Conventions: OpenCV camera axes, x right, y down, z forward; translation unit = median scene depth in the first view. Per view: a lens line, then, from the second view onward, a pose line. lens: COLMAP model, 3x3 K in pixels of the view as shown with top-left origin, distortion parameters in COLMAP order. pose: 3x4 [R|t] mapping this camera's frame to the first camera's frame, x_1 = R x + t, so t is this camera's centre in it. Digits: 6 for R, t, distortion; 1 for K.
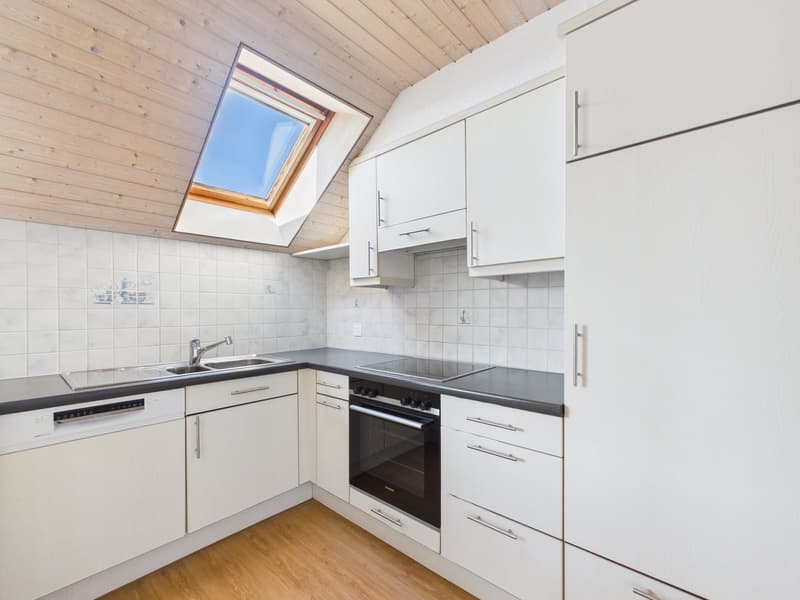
lens RADIAL K [[351.9, 0, 396.9], [0, 351.9, 310.2], [0, 0, 1]] dist [0.001553, -0.000056]
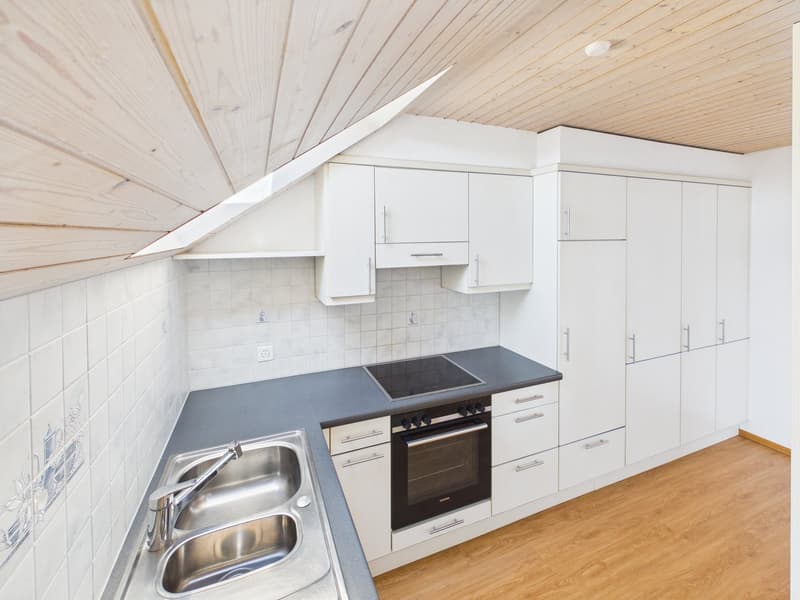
lens RADIAL K [[351.9, 0, 402.7], [0, 351.9, 241.3], [0, 0, 1]] dist [0.001553, -0.000056]
pose [[0.436002, -0.013212, 0.899849, -0.903054], [0.002806, 0.999907, 0.013322, -0.262647], [-0.899942, -0.003283, 0.435998, 0.558879]]
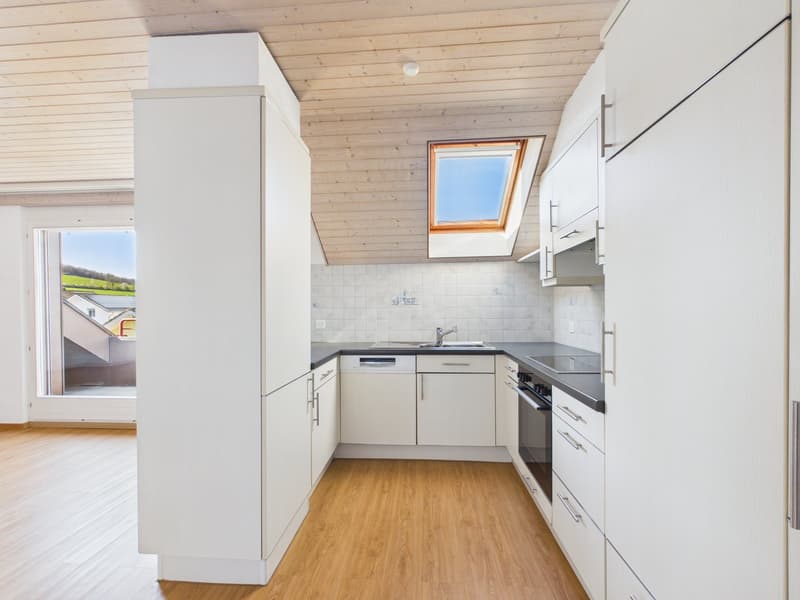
lens RADIAL K [[351.9, 0, 398.9], [0, 351.9, 304.6], [0, 0, 1]] dist [0.001553, -0.000056]
pose [[0.606171, -0.010612, -0.795264, 0.558812], [0.004995, 0.999942, -0.009535, -0.002283], [0.795319, 0.001807, 0.606189, -0.054026]]
